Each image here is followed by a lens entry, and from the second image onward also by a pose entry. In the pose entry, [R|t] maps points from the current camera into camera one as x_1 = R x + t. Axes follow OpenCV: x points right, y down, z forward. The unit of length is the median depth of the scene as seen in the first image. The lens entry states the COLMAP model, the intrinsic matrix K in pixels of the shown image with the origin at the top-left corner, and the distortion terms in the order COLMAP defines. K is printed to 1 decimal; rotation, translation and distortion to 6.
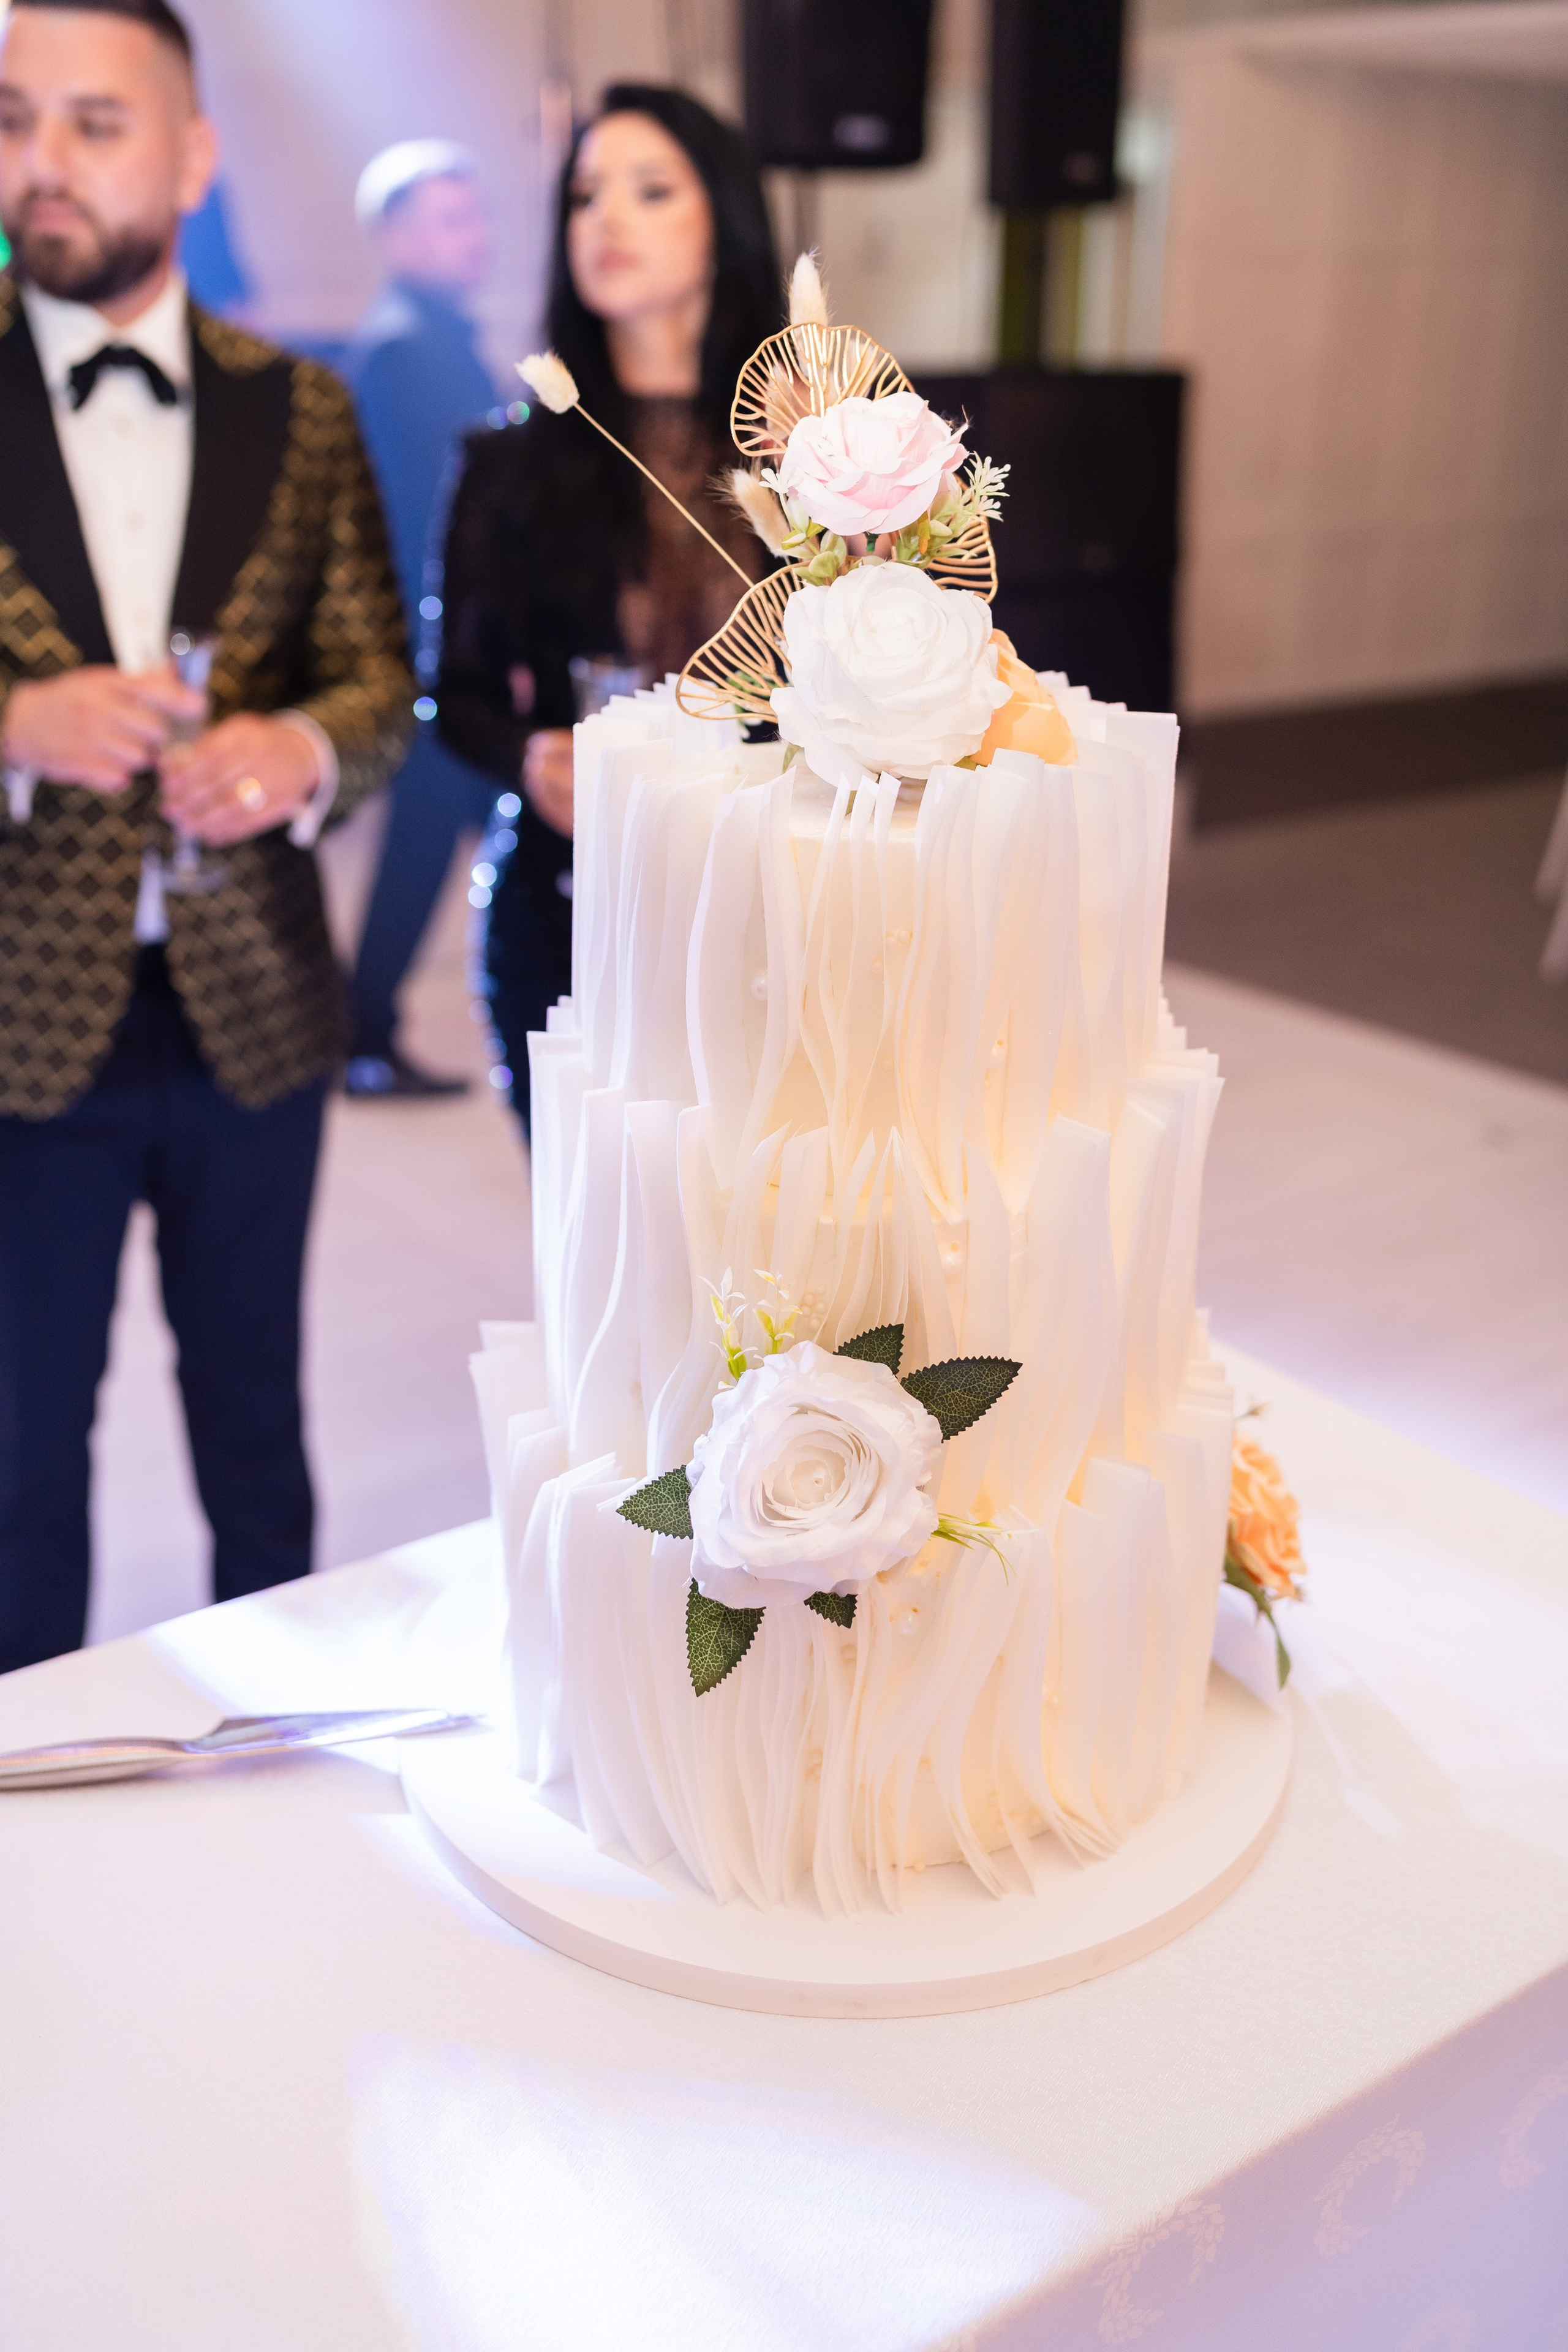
lens RADIAL K [[2354.5, 0, 784.0], [0, 2354.5, 1176.0], [0, 0, 1]] dist [0.000431, 0.003130]
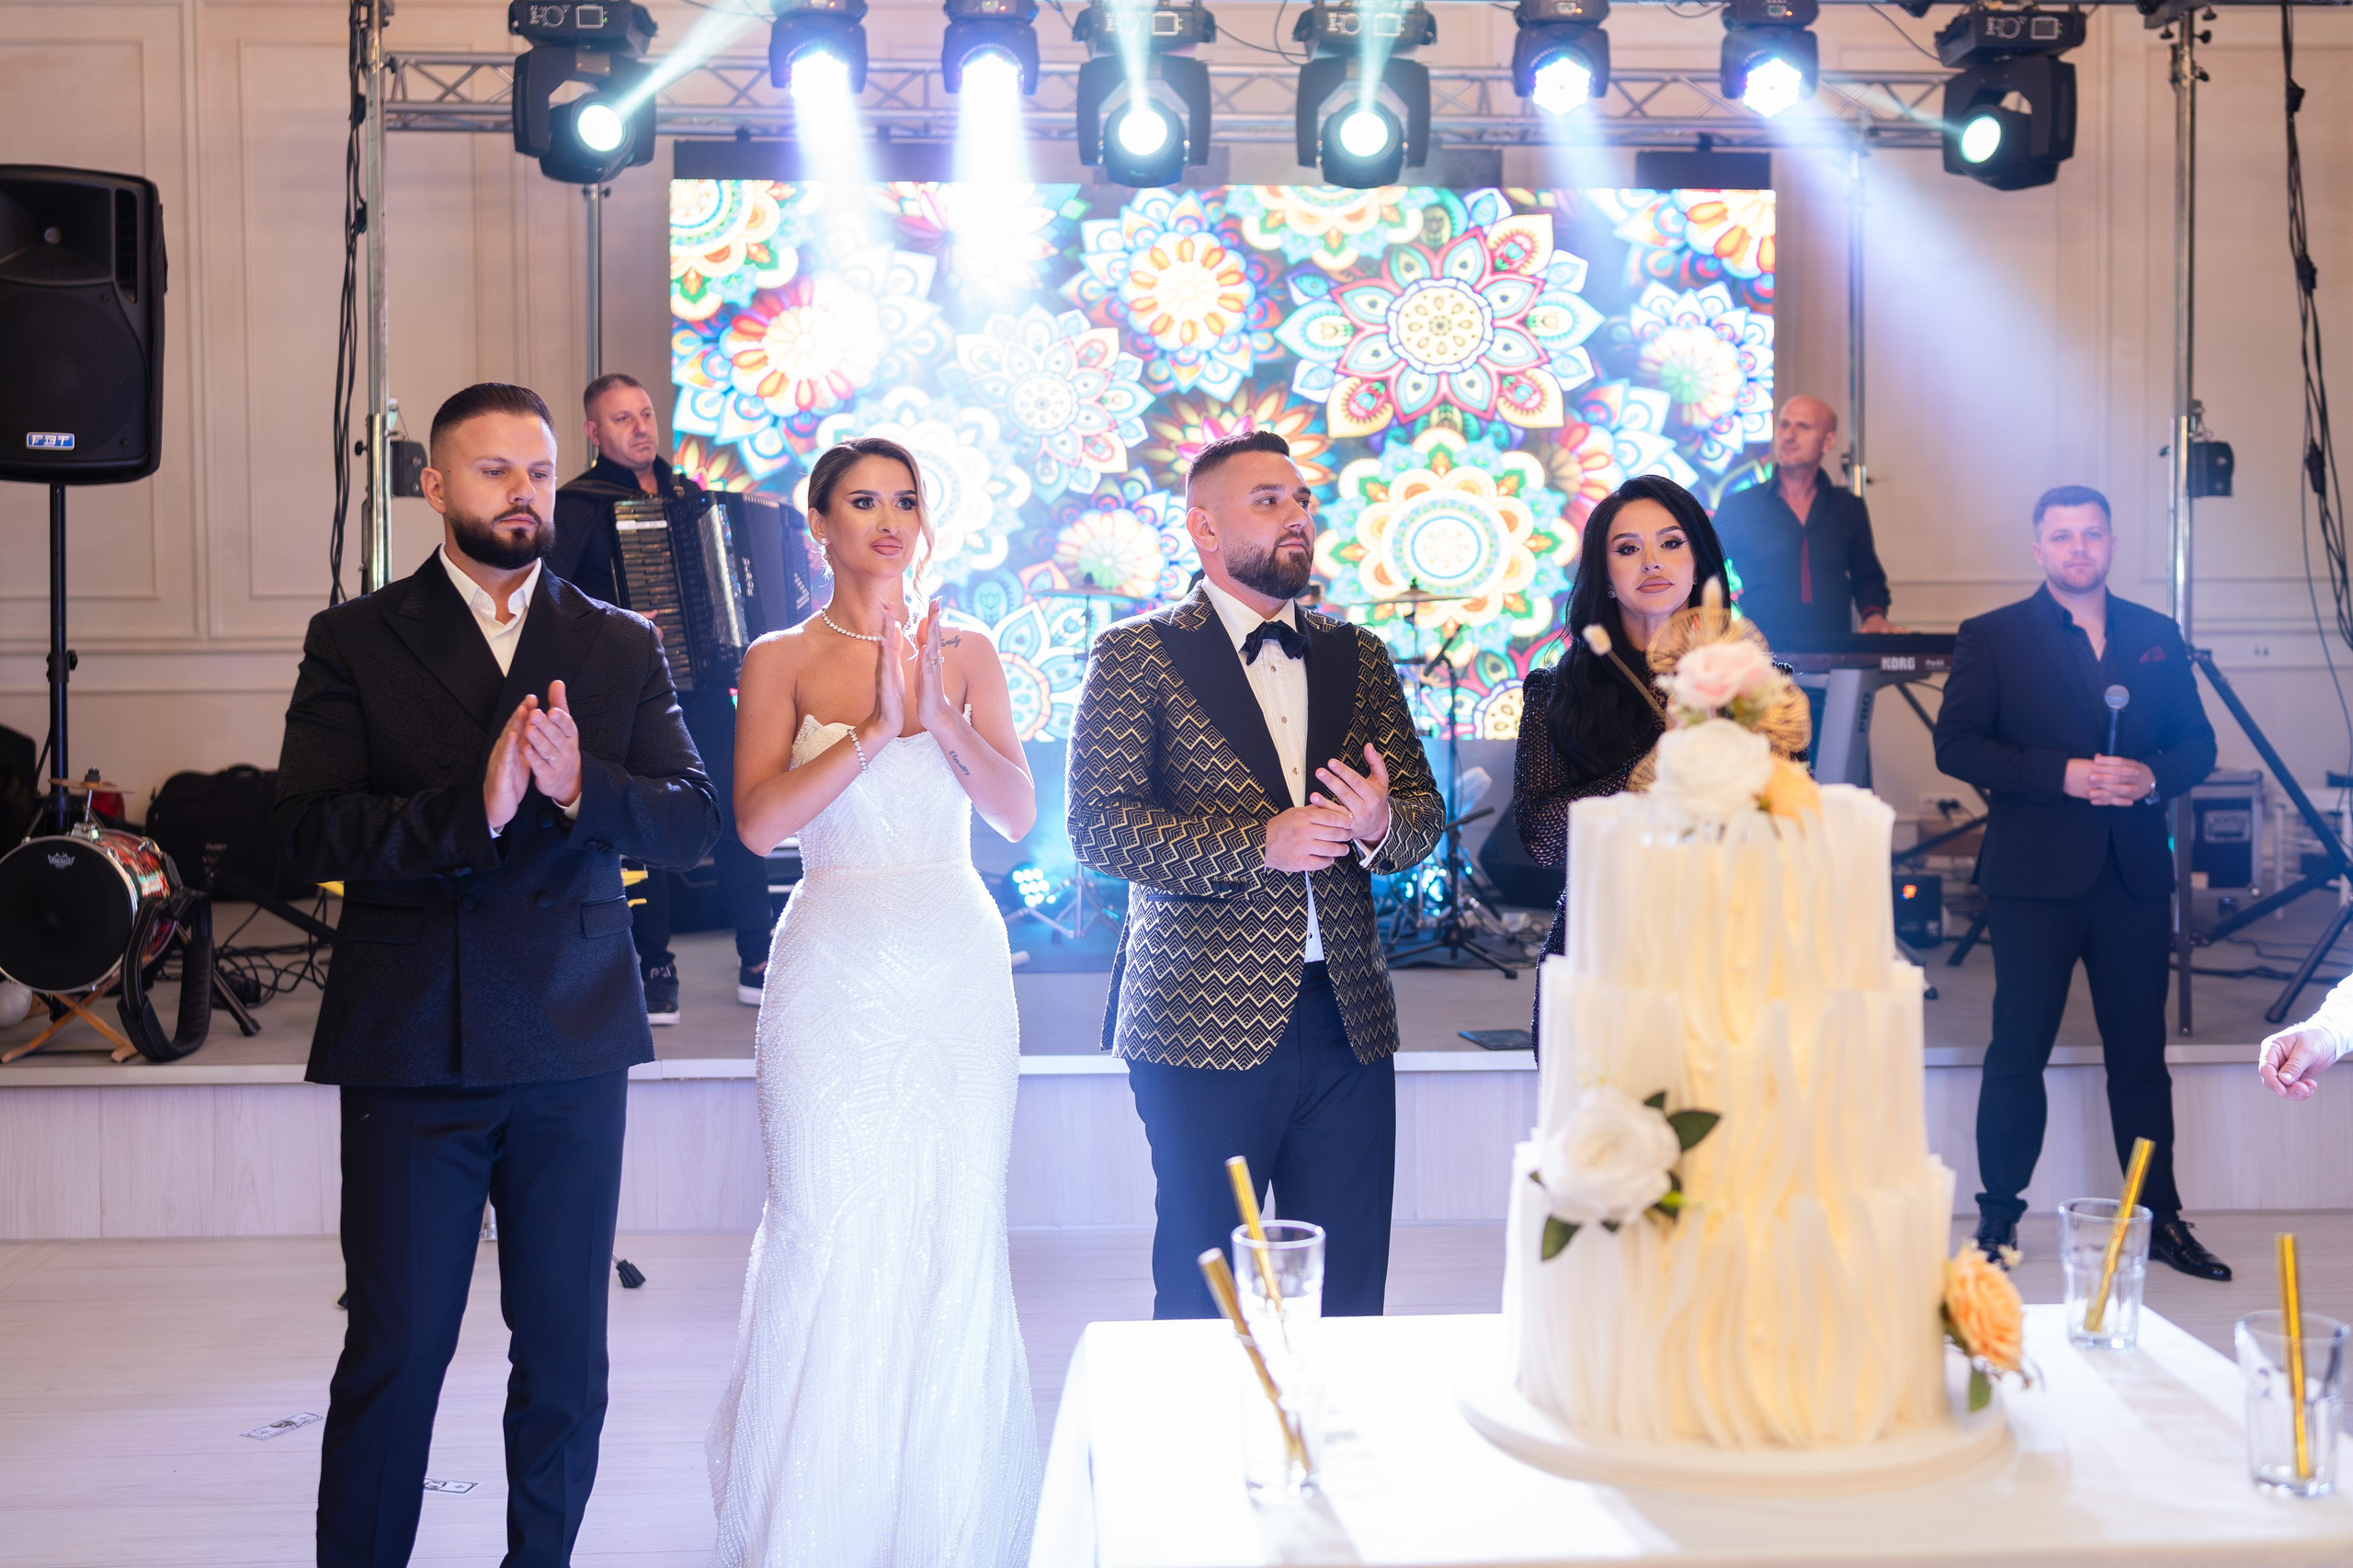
lens RADIAL K [[2488.6, 0, 1161.3], [0, 2488.6, 696.7], [0, 0, 1]] dist [-0.003479, 0.016500]
pose [[0.857367, 0.014804, -0.514493, 0.729727], [-0.174231, 0.948922, -0.263039, 0.360696], [0.484320, 0.315162, 0.816154, -0.967161]]
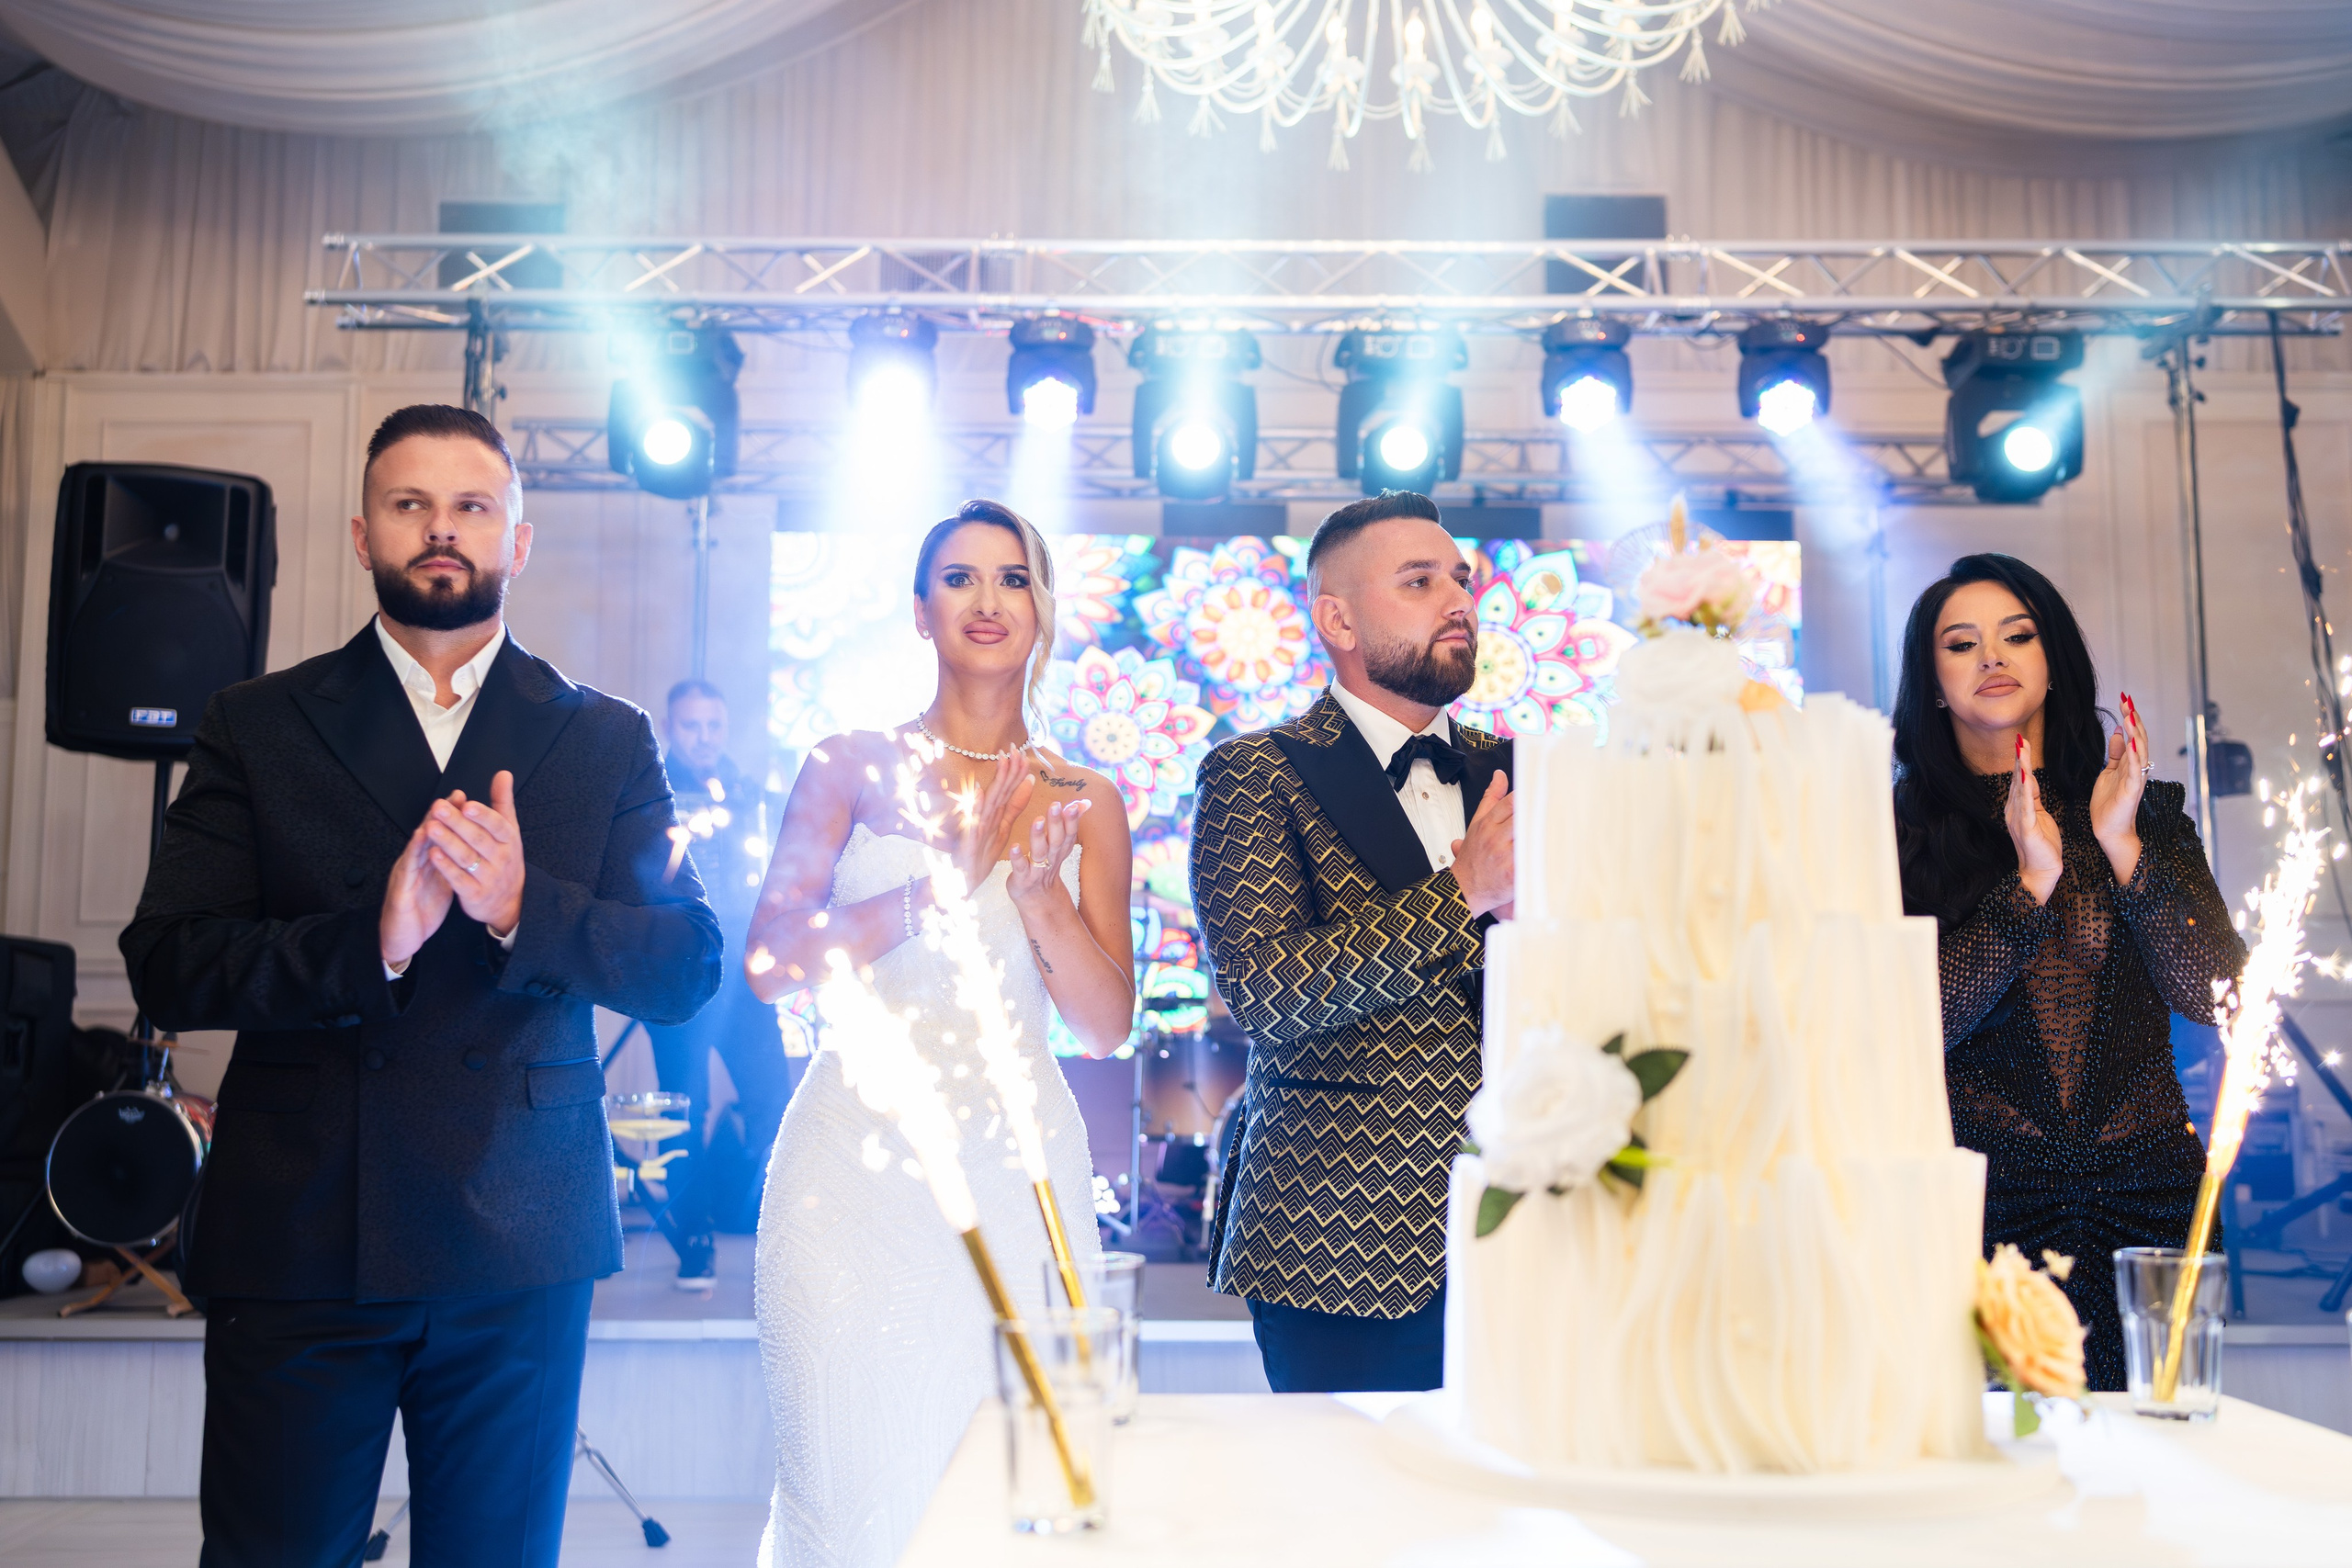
lens RADIAL K [[2240.2, 0, 1176.0], [0, 2240.2, 784.0], [0, 0, 1]] dist [-0.003701, 0.013156]
pose [[0.836417, -0.057712, -0.545047, 0.624757], [-0.191267, 0.901192, -0.388935, 0.554278], [0.513638, 0.429561, 0.742733, -0.362828]]
